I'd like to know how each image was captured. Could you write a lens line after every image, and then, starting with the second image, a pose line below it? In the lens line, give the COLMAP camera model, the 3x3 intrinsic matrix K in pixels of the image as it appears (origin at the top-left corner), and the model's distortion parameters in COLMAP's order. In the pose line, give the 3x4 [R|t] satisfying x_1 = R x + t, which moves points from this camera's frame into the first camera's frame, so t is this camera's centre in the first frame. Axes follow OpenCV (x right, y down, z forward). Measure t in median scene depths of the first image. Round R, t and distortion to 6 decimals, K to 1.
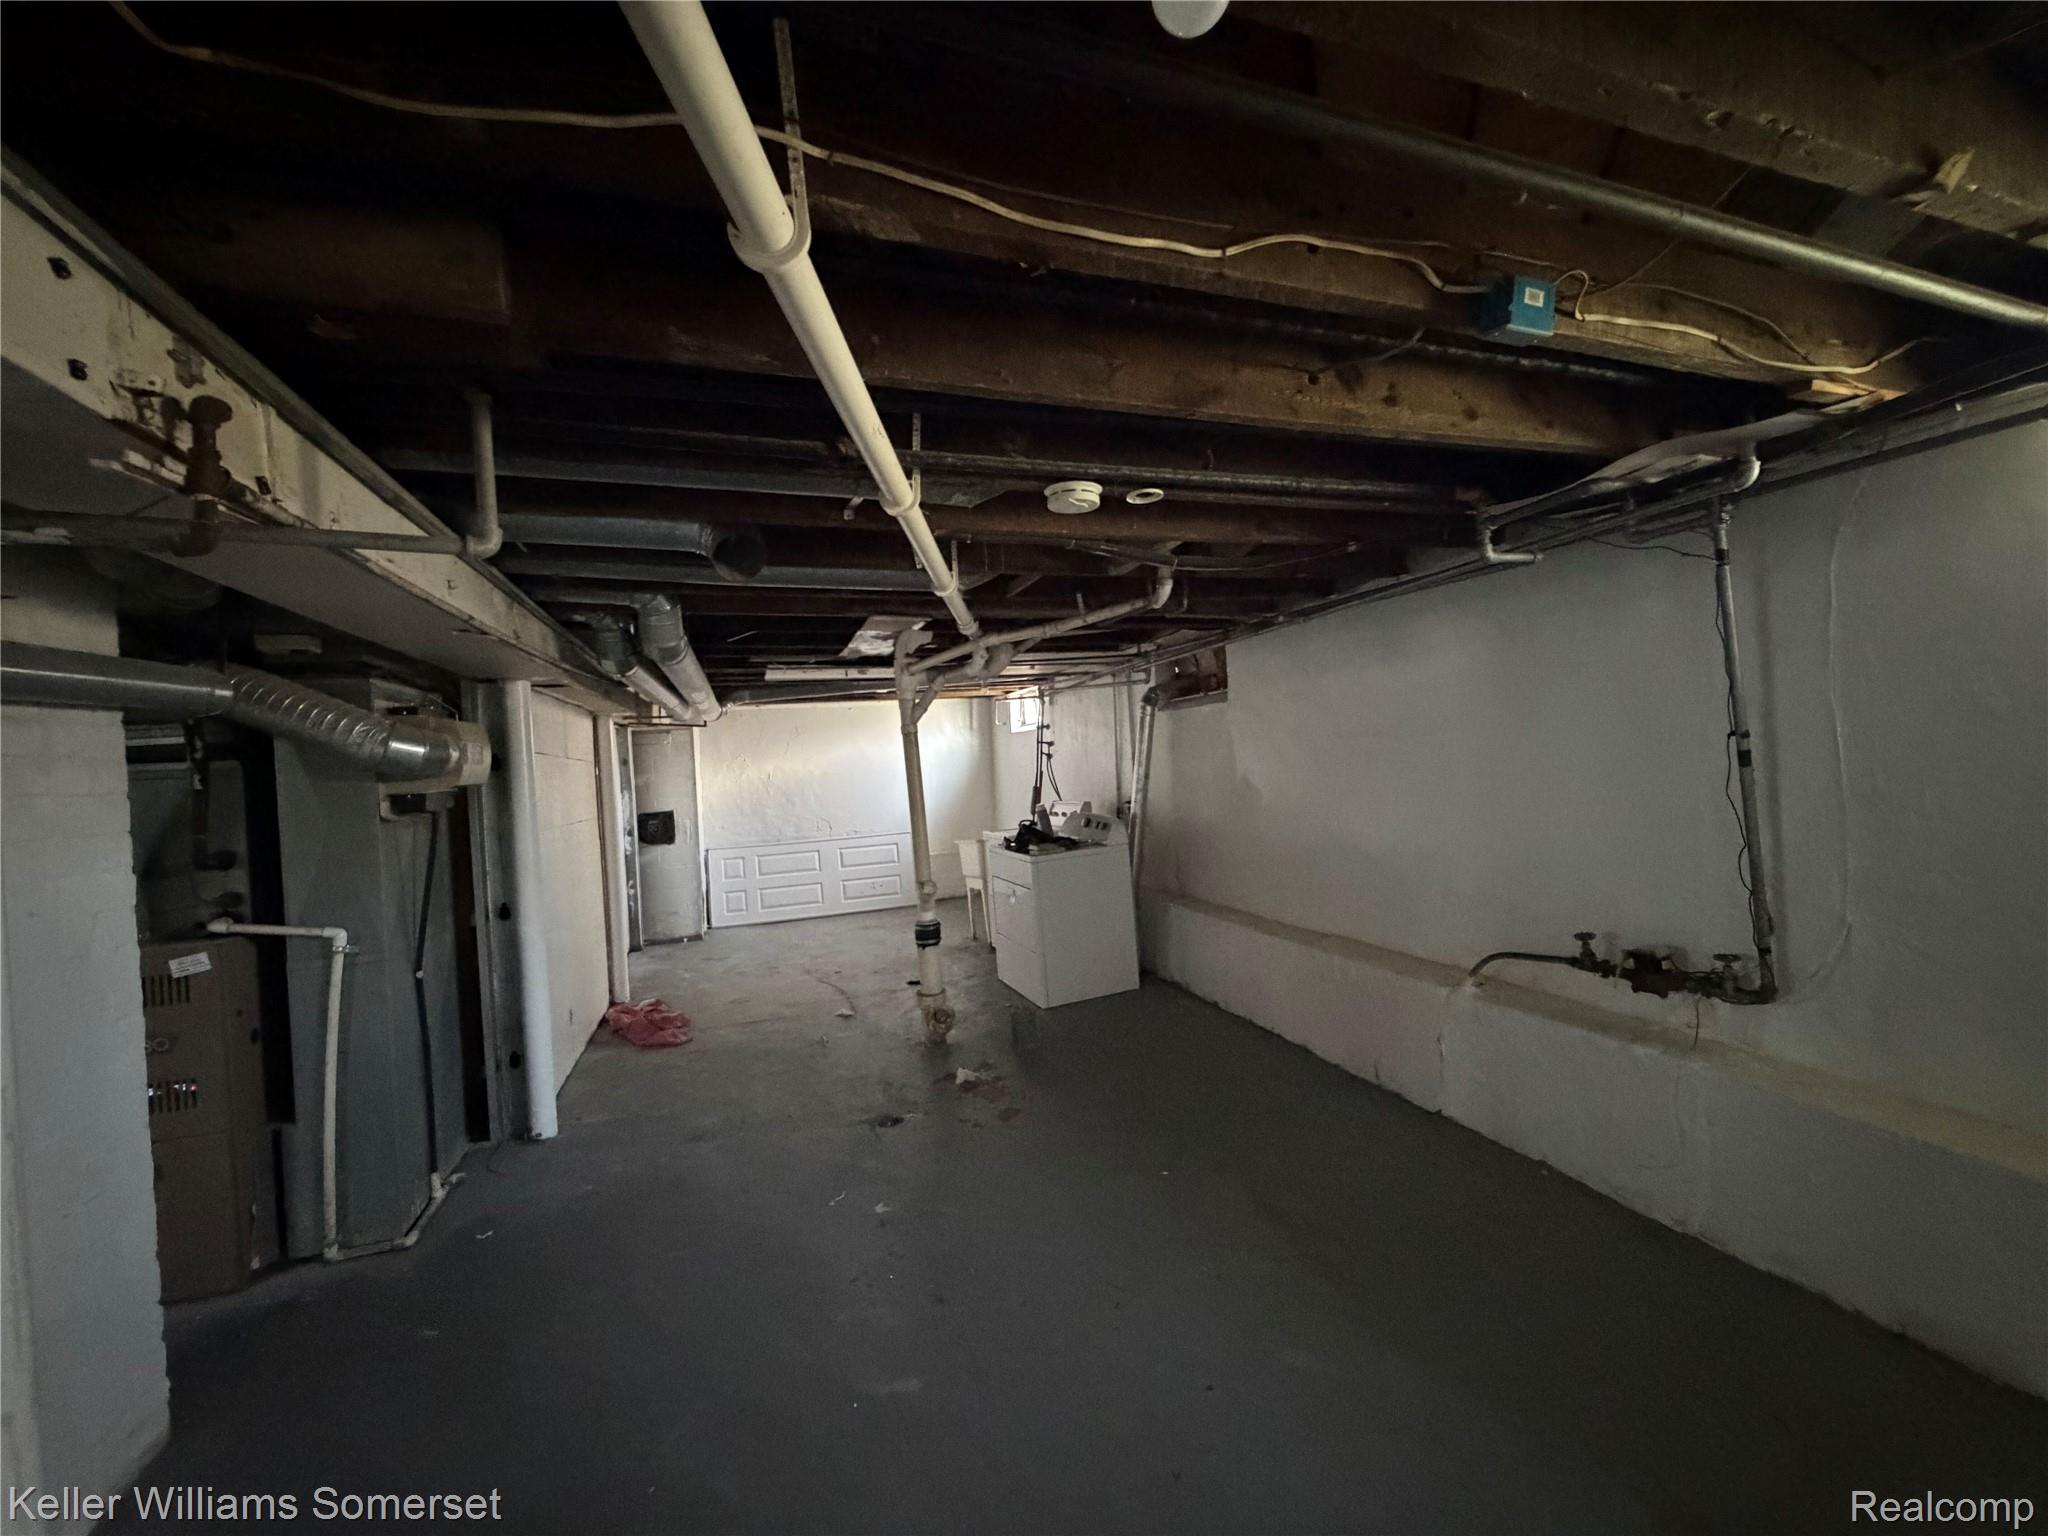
lens RADIAL K [[815.4, 0, 1019.3], [0, 815.4, 771.0], [0, 0, 1]] dist [-0.001497, 0.000335]
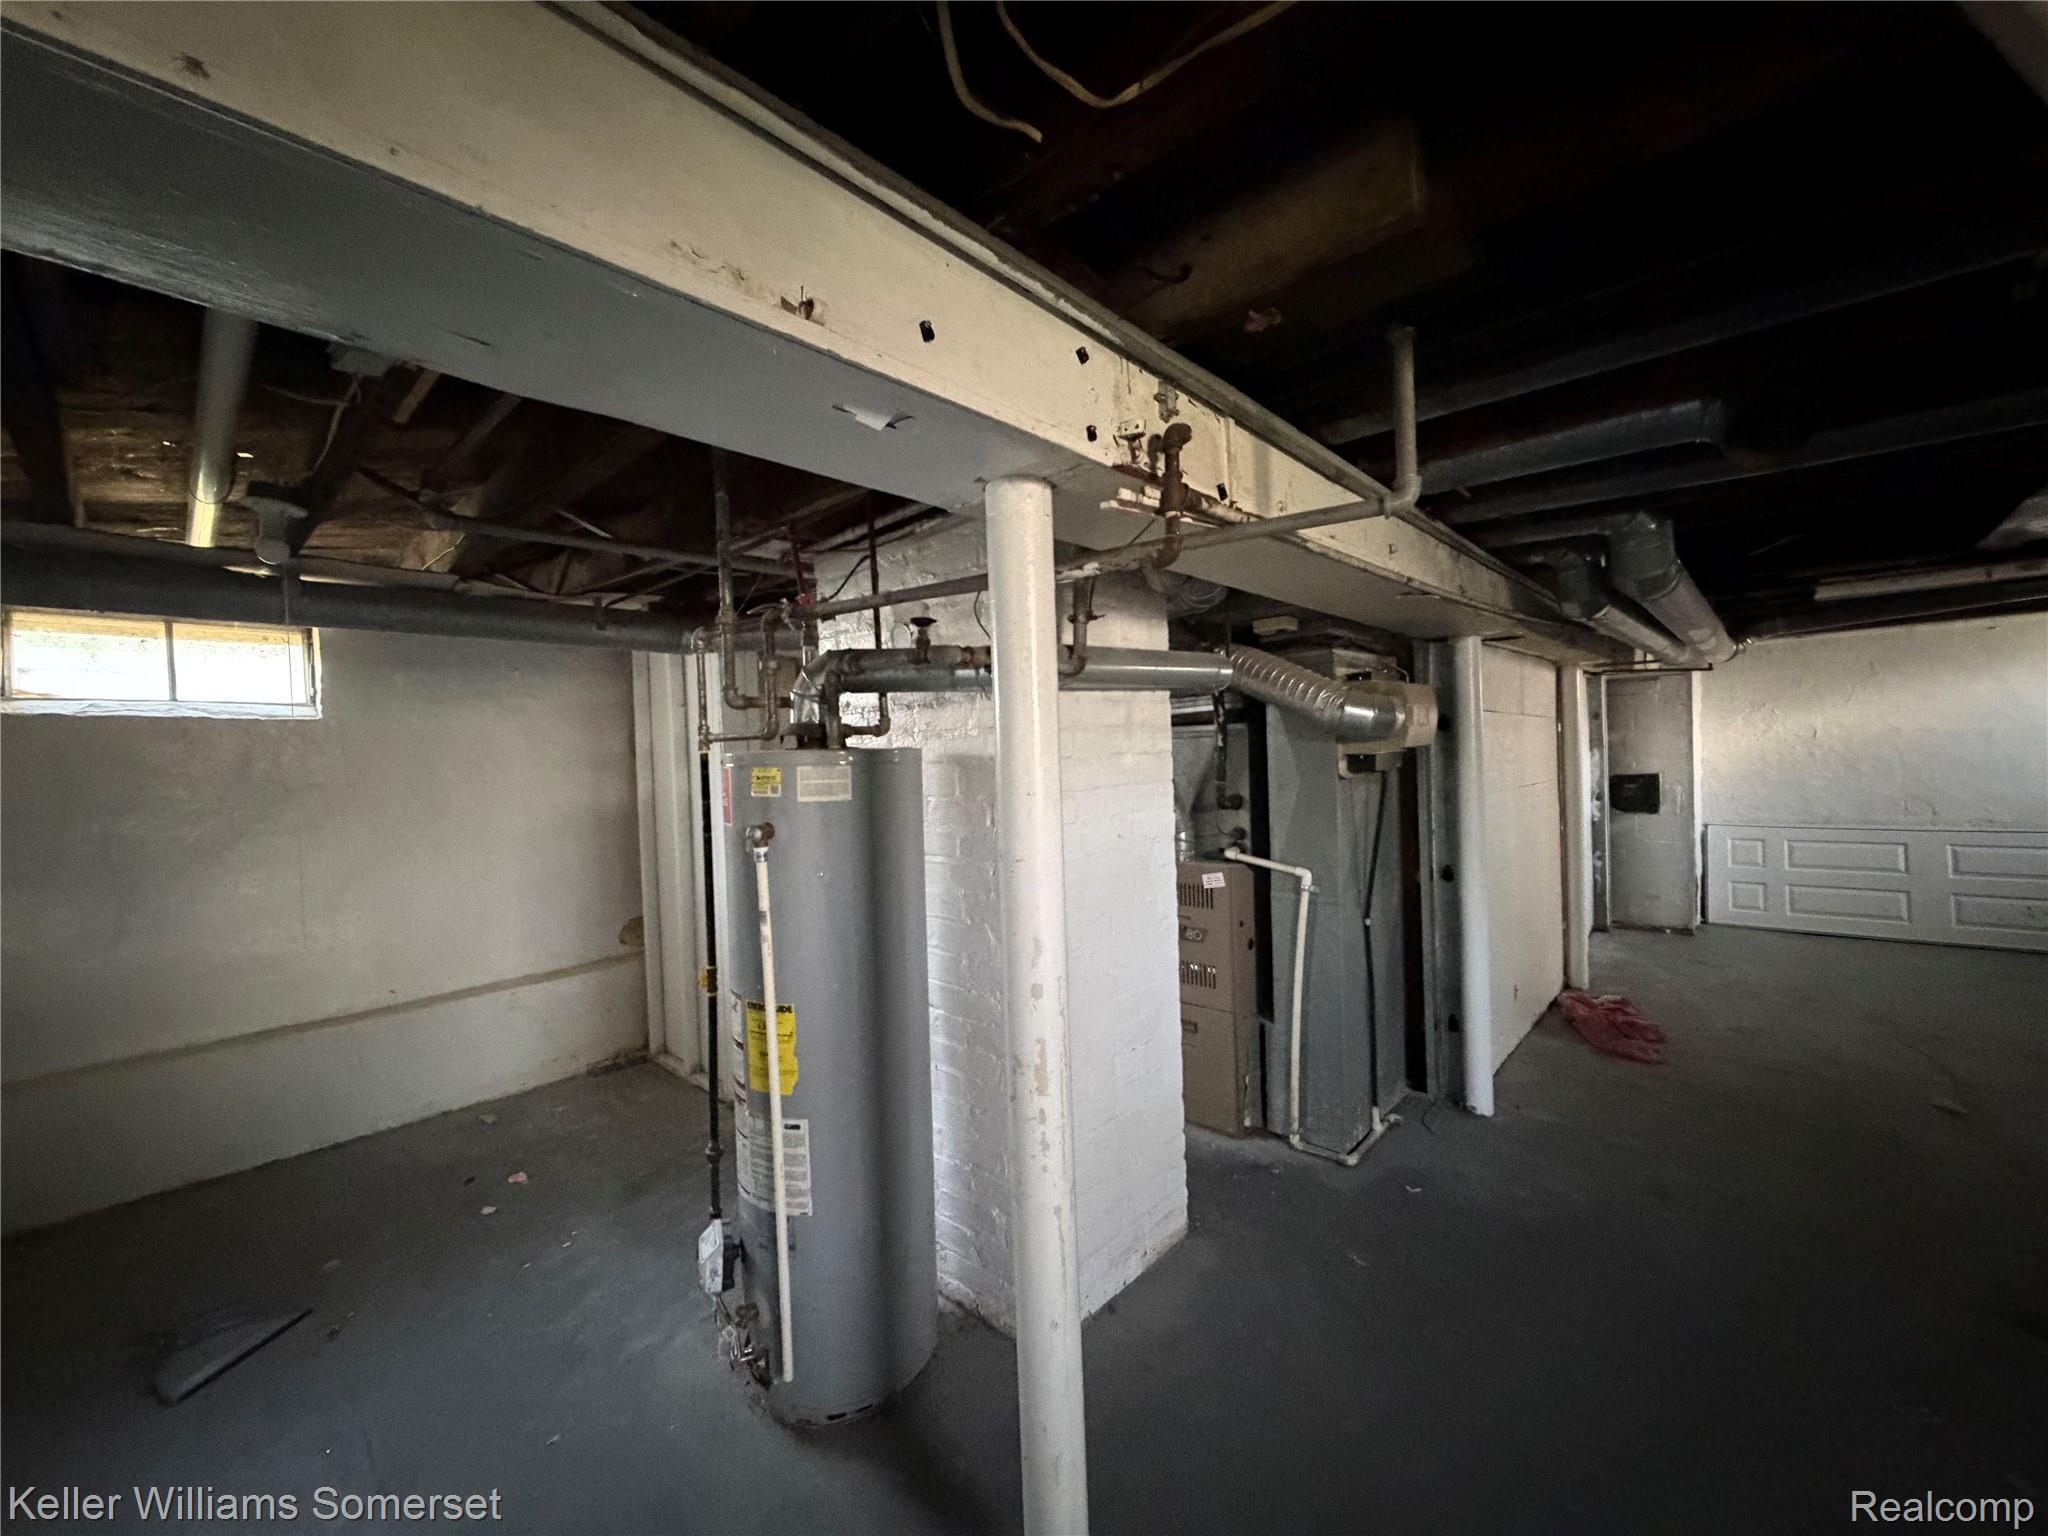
lens RADIAL K [[815.4, 0, 1019.3], [0, 815.4, 771.0], [0, 0, 1]] dist [-0.001497, 0.000335]
pose [[0.477902, 0.053533, -0.876781, -0.026328], [0.001096, 0.998104, 0.061538, -0.016926], [0.878413, -0.030370, 0.476937, 0.099139]]
